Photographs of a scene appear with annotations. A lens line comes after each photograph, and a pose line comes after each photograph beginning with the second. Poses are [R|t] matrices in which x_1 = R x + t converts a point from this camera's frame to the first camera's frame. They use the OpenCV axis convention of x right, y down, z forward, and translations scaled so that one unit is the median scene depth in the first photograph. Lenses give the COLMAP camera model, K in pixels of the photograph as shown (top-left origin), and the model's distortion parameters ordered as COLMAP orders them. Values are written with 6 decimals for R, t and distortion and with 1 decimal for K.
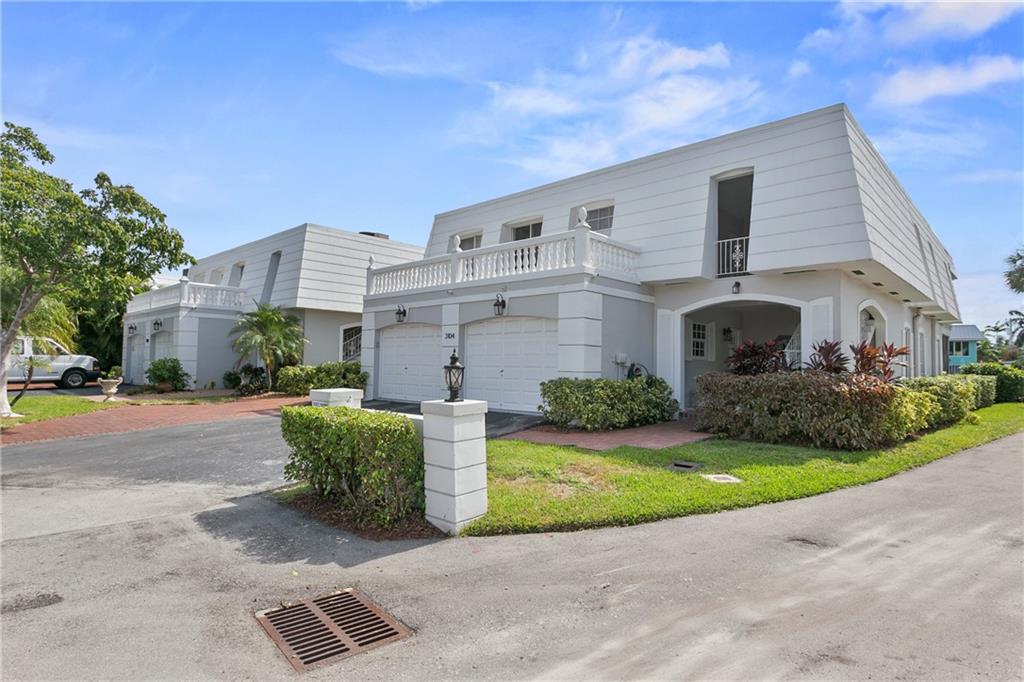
lens RADIAL K [[554.9, 0, 512.0], [0, 554.9, 341.0], [0, 0, 1]] dist [0.001745, 0.000380]
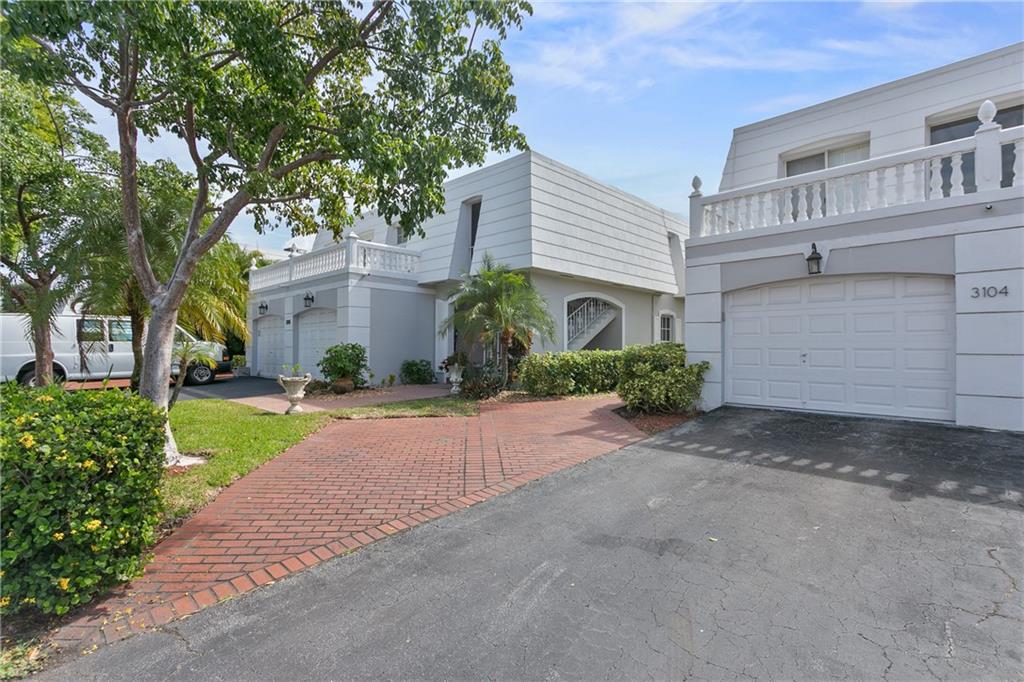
lens RADIAL K [[494.3, 0, 512.0], [0, 494.3, 341.0], [0, 0, 1]] dist [-0.000708, 0.000038]
pose [[0.999675, -0.014684, -0.020821, -0.369899], [0.015309, 0.999427, 0.030178, 0.010919], [0.020366, -0.030487, 0.999328, 0.351609]]
